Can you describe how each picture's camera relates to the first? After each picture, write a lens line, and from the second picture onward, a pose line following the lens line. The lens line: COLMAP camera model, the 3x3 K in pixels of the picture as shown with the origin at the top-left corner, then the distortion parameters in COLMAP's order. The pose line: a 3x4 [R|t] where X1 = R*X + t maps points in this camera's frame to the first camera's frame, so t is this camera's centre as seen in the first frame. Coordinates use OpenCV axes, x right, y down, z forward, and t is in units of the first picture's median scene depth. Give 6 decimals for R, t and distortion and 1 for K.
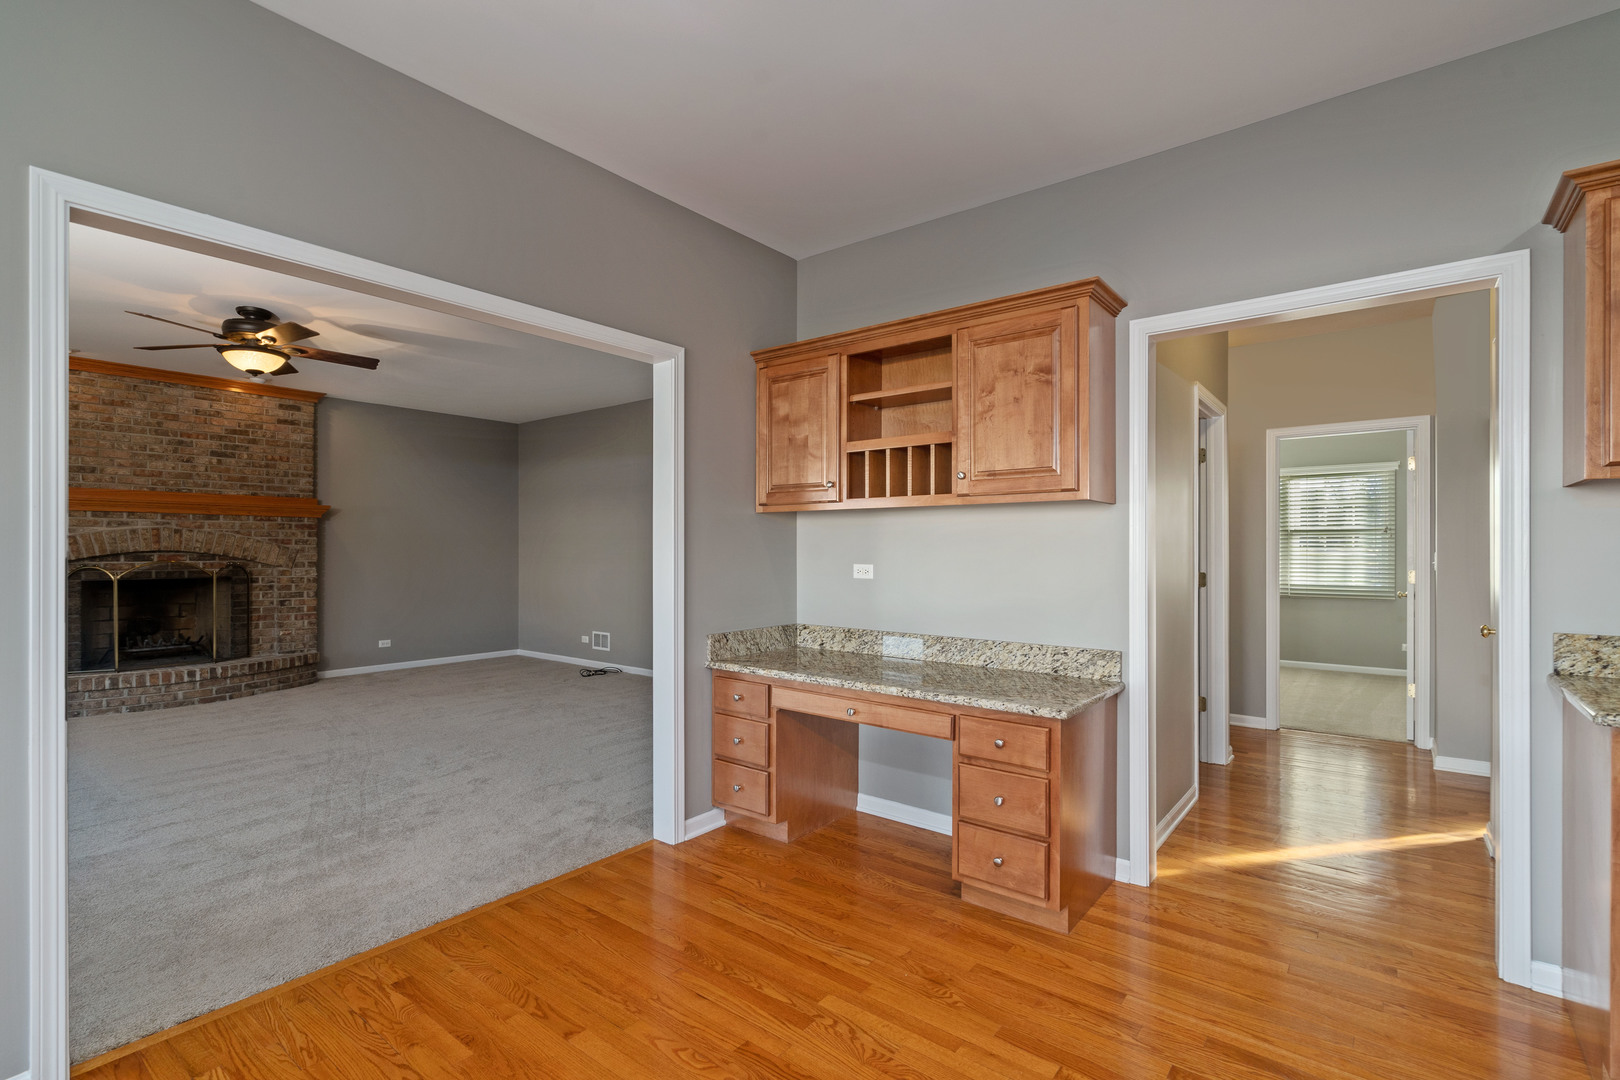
lens RADIAL K [[742.1, 0, 811.3], [0, 742.1, 547.7], [0, 0, 1]] dist [-0.001541, 0.000460]
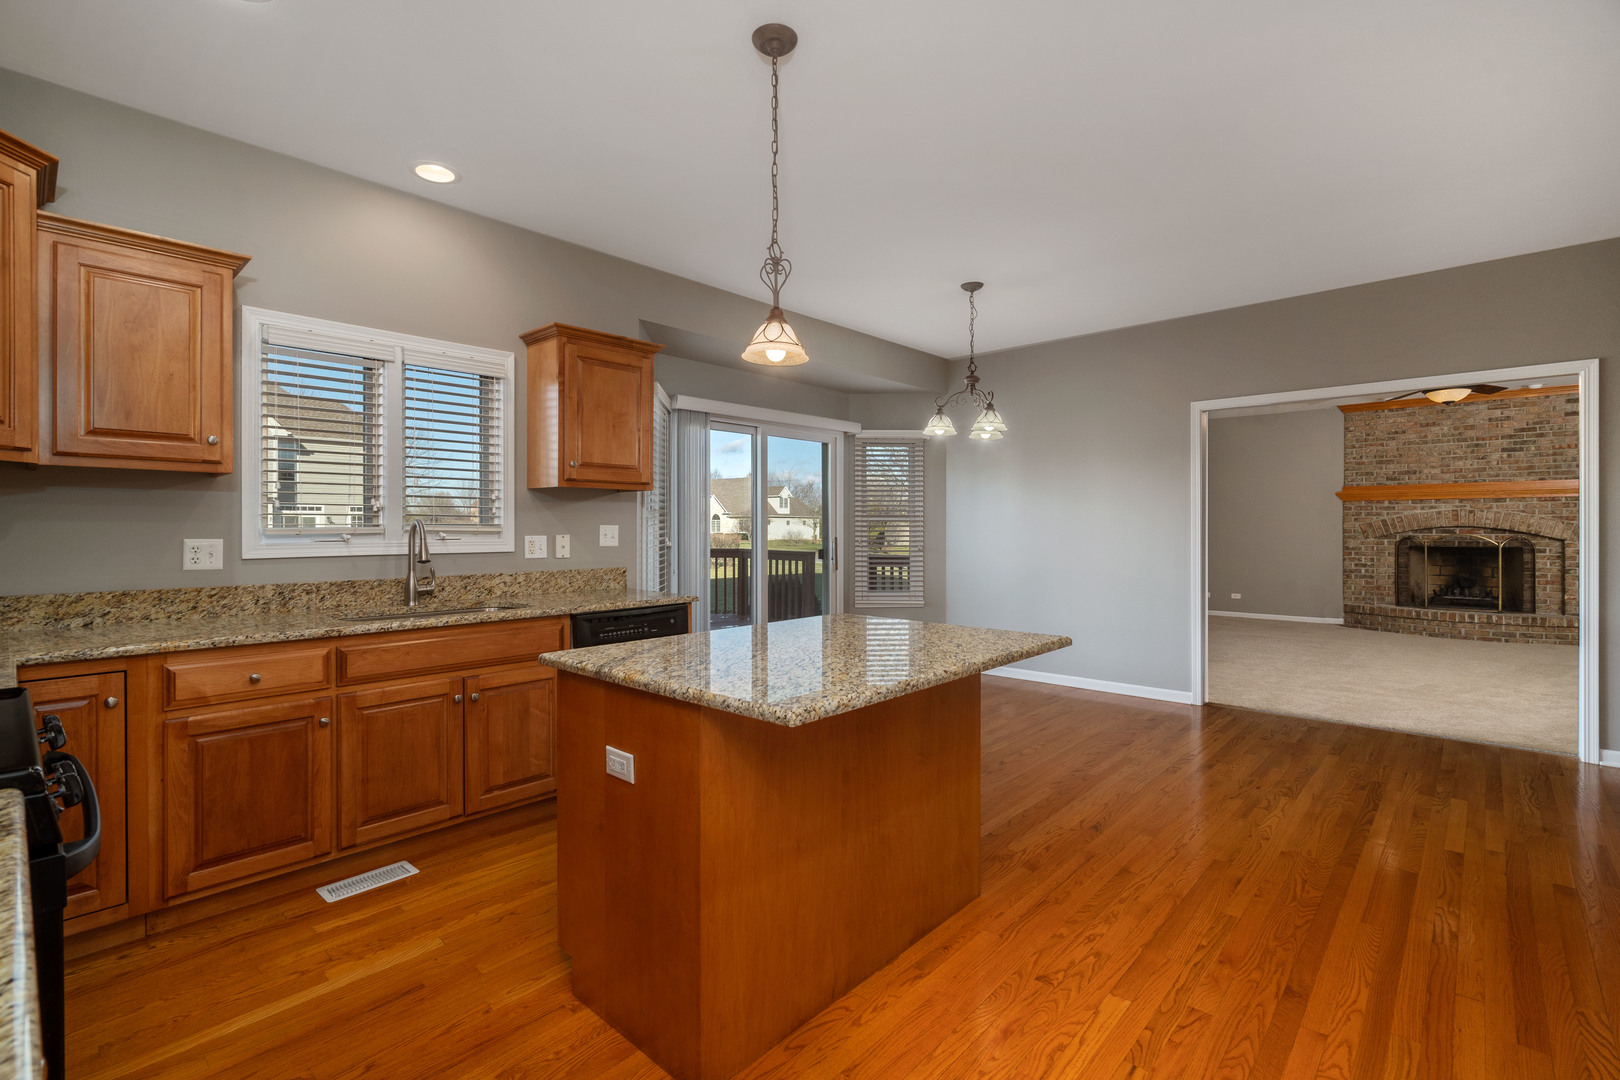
lens RADIAL K [[742.1, 0, 806.1], [0, 742.1, 529.1], [0, 0, 1]] dist [-0.001541, 0.000460]
pose [[-0.077616, 0.004088, -0.996975, 0.593810], [0.004270, 0.999984, 0.003768, -0.000806], [0.996974, -0.003964, -0.077632, -0.104508]]
